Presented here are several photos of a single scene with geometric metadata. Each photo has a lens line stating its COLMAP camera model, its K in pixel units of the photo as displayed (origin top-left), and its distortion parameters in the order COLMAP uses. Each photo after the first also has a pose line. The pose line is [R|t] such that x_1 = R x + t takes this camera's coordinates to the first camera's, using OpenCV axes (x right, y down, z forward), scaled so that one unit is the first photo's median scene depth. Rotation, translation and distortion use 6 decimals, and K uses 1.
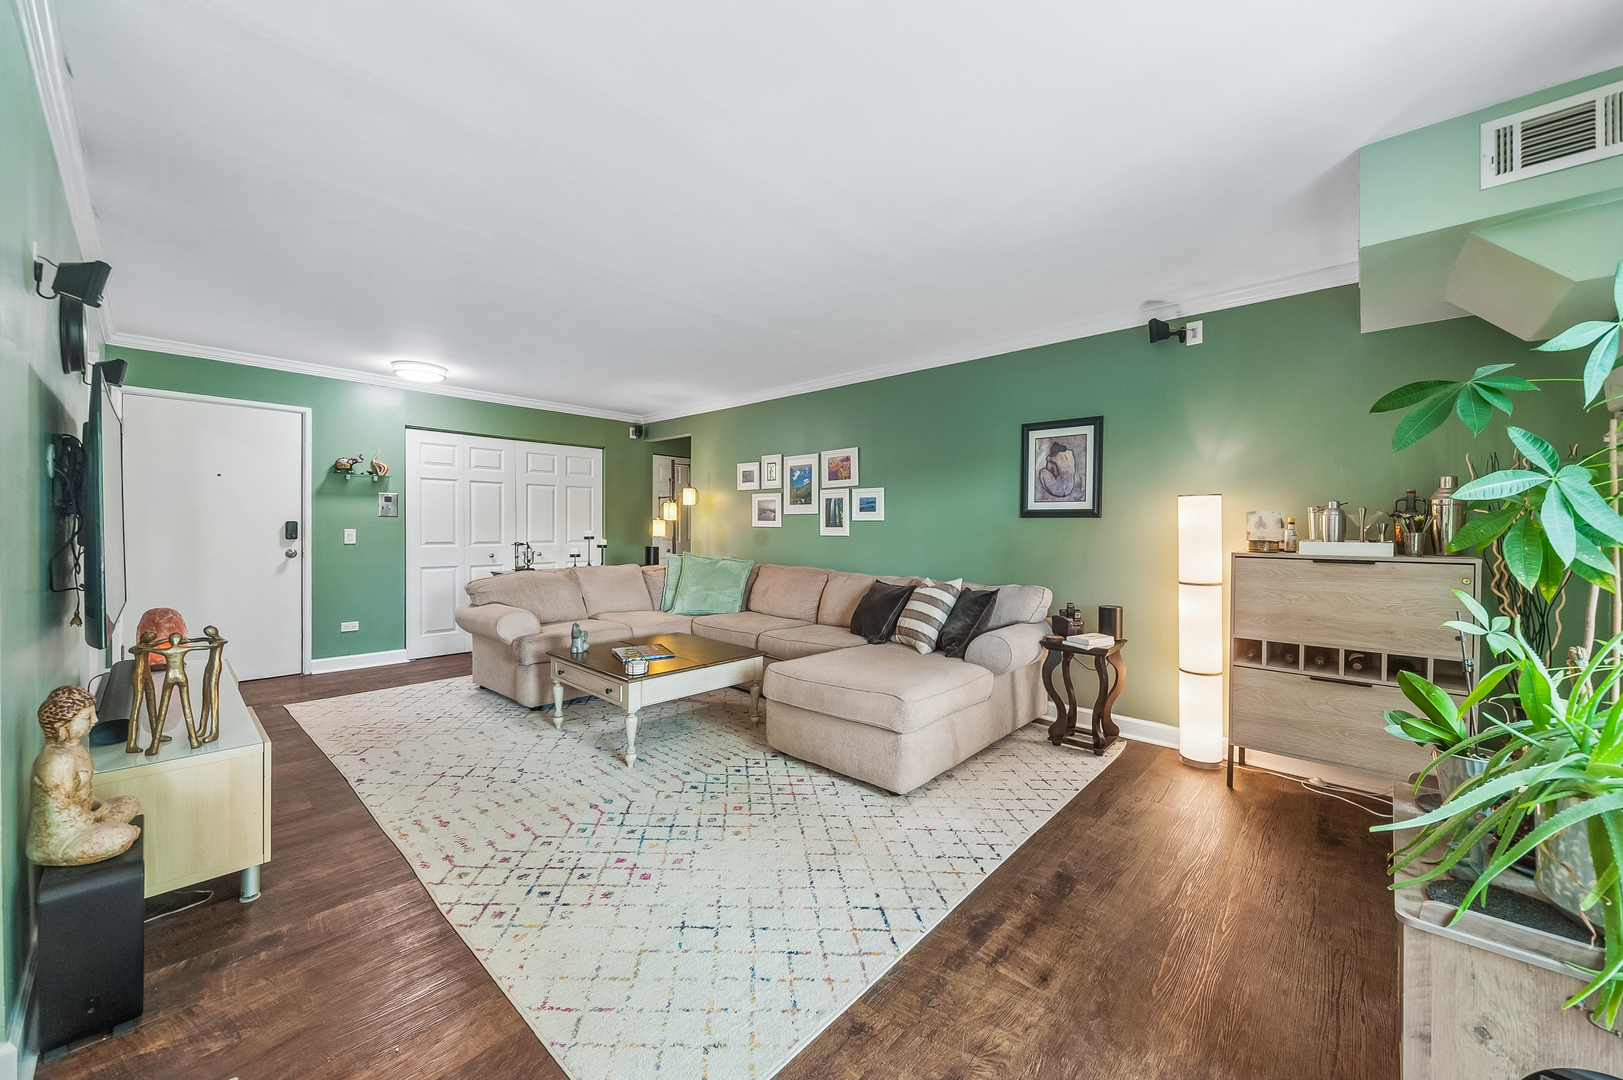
lens RADIAL K [[597.2, 0, 820.0], [0, 597.2, 530.4], [0, 0, 1]] dist [-0.002462, -0.000059]
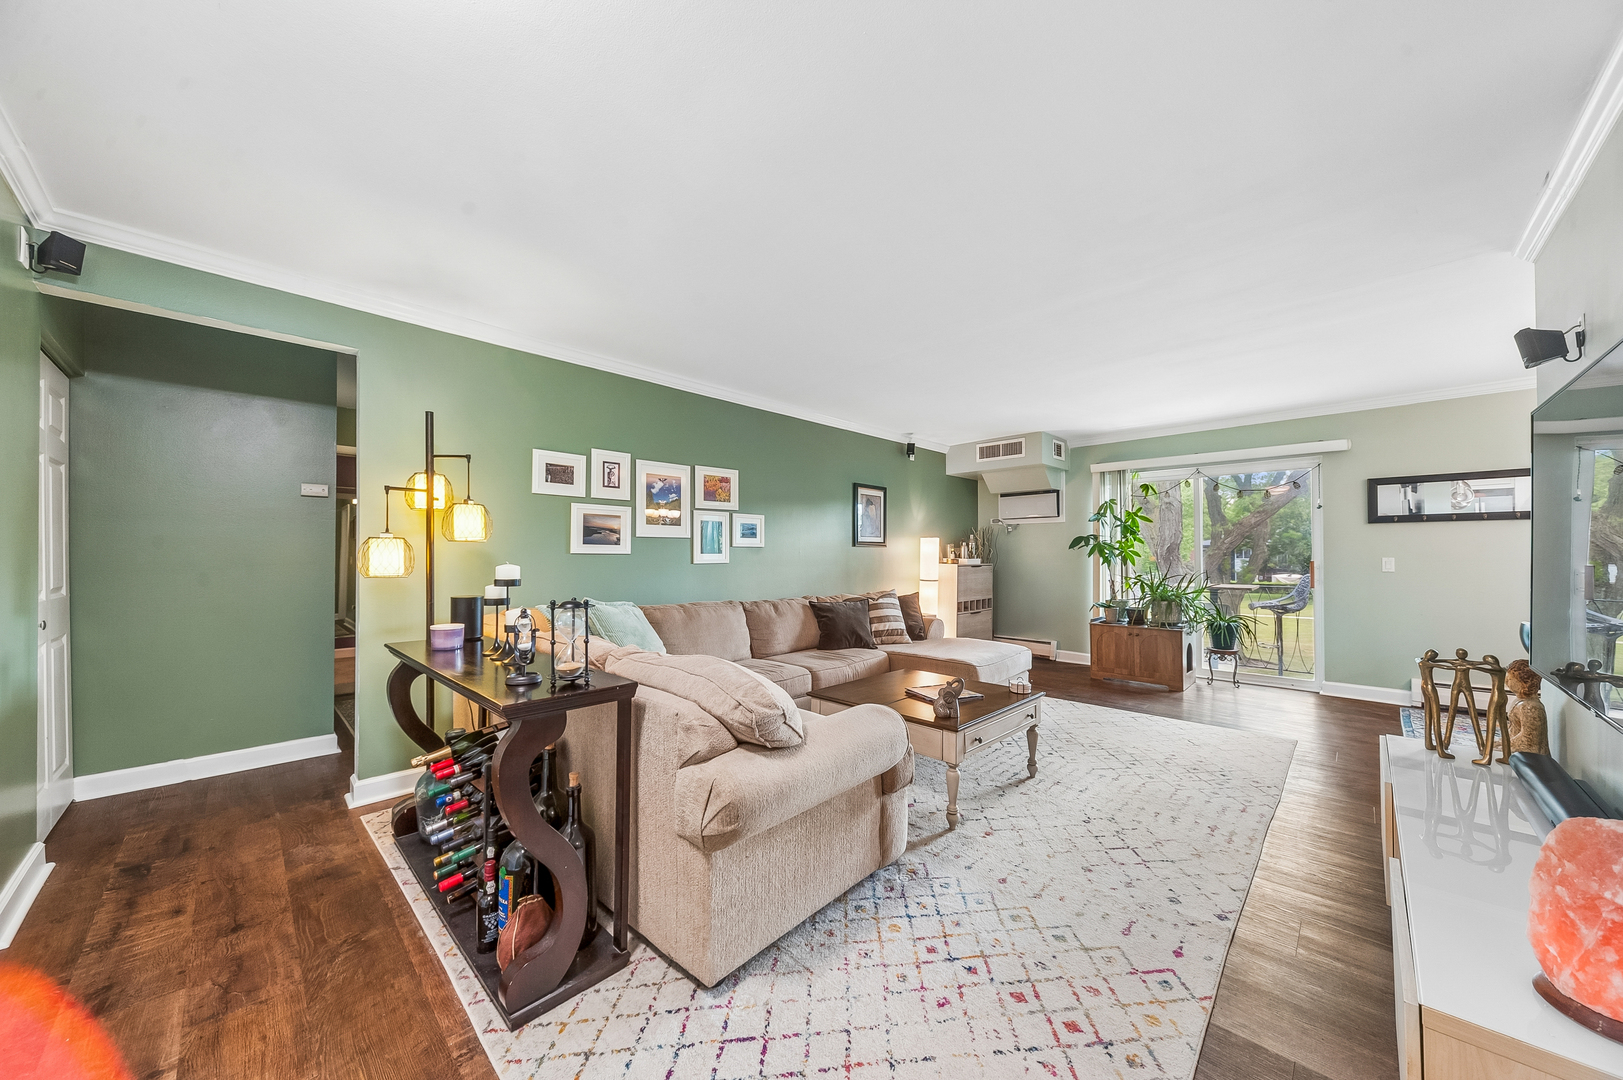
lens RADIAL K [[566.9, 0, 819.6], [0, 566.9, 551.9], [0, 0, 1]] dist [-0.000698, 0.000000]
pose [[0.031479, -0.002281, 0.999502, -0.838337], [0.004335, 0.999988, 0.002146, -0.009592], [-0.999495, 0.004266, 0.031488, 0.836706]]
